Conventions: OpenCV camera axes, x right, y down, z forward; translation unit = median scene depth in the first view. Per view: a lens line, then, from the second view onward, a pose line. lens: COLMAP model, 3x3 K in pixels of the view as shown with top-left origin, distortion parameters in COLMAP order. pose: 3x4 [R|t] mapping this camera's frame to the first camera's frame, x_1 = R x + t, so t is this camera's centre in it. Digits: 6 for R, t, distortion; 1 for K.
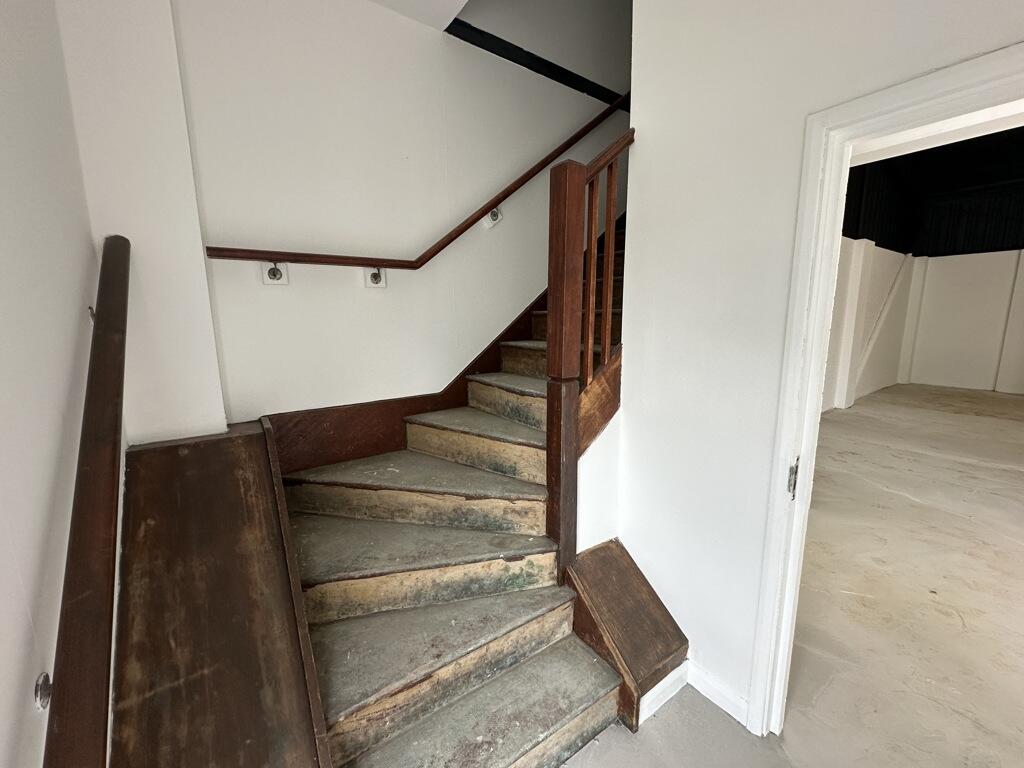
lens RADIAL K [[407.0, 0, 512.0], [0, 407.0, 384.0], [0, 0, 1]] dist [-0.002327, -0.000504]
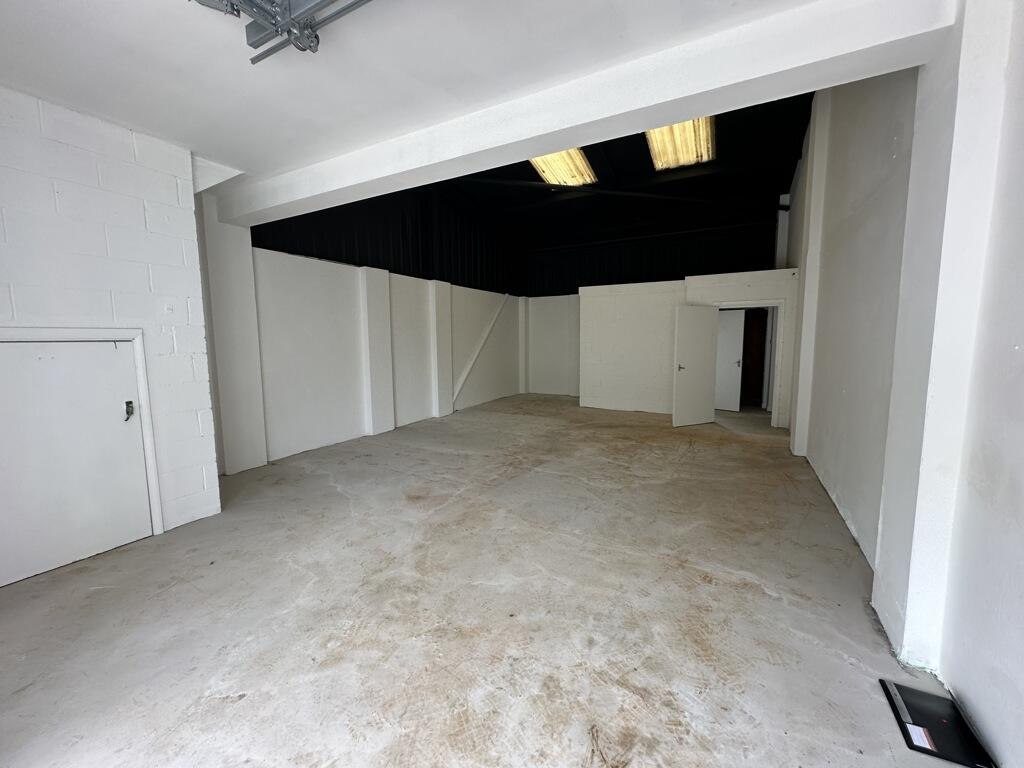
lens RADIAL K [[407.0, 0, 512.0], [0, 407.0, 384.0], [0, 0, 1]] dist [-0.002327, -0.000504]
pose [[0.895076, -0.045092, 0.443629, 0.821481], [0.071500, 0.996515, -0.042971, 0.050426], [-0.440145, 0.070182, 0.895180, -0.321671]]
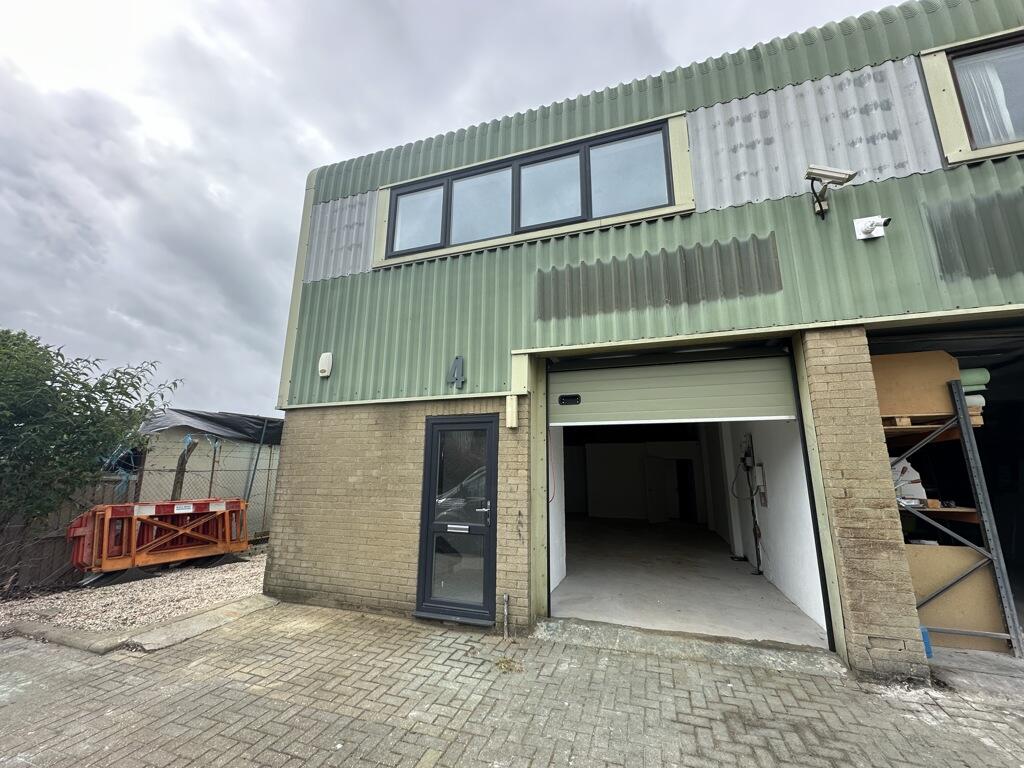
lens RADIAL K [[407.0, 0, 512.0], [0, 407.0, 384.0], [0, 0, 1]] dist [-0.002327, -0.000504]
pose [[0.806363, 0.143502, 0.573746, -0.769978], [0.081453, 0.933925, -0.348065, 0.222469], [-0.585784, 0.327401, 0.741394, -1.214710]]
